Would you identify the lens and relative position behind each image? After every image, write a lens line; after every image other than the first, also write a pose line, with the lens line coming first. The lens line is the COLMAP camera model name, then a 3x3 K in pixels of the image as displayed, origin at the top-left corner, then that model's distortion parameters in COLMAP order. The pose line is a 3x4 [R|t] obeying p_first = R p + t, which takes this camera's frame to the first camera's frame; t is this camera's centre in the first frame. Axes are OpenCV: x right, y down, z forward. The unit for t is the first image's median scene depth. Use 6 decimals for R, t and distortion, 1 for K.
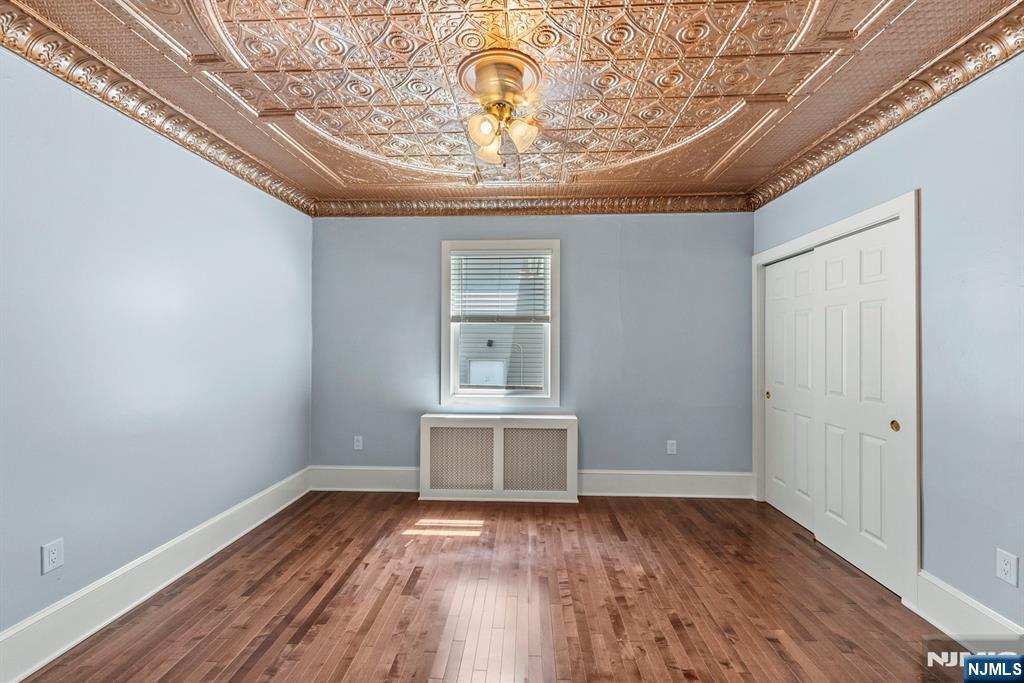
lens RADIAL K [[421.5, 0, 512.0], [0, 421.5, 341.5], [0, 0, 1]] dist [0.000166, -0.000136]
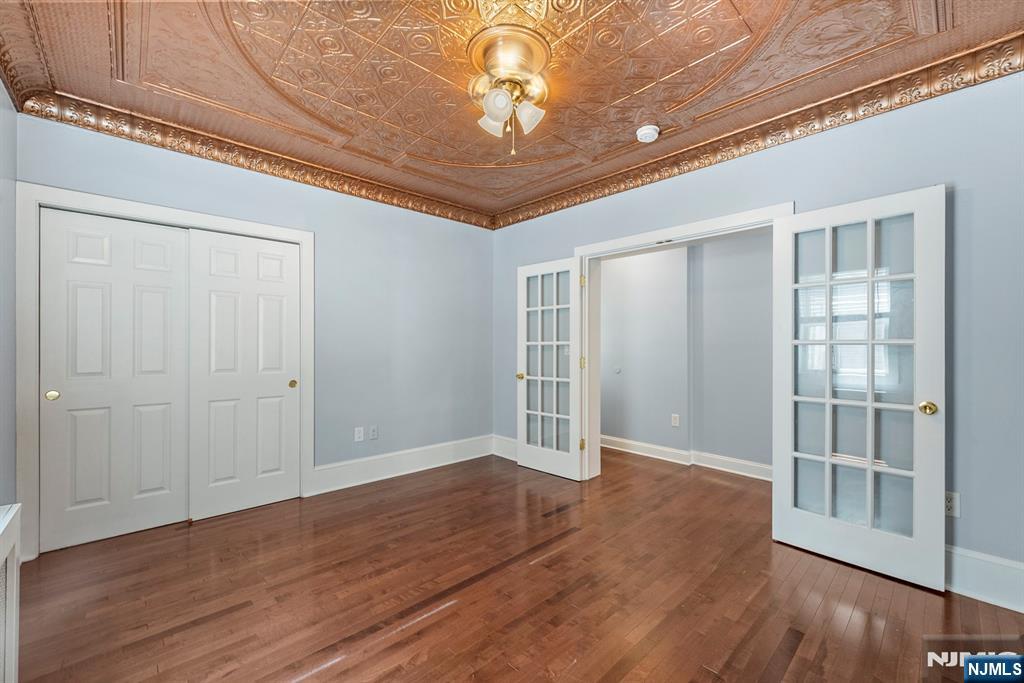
lens RADIAL K [[421.5, 0, 512.0], [0, 421.5, 341.5], [0, 0, 1]] dist [0.000166, -0.000136]
pose [[-0.712675, -0.001358, 0.701493, -0.631014], [-0.007049, 0.999962, -0.005225, 0.052832], [-0.701459, -0.008669, -0.712657, 1.438435]]
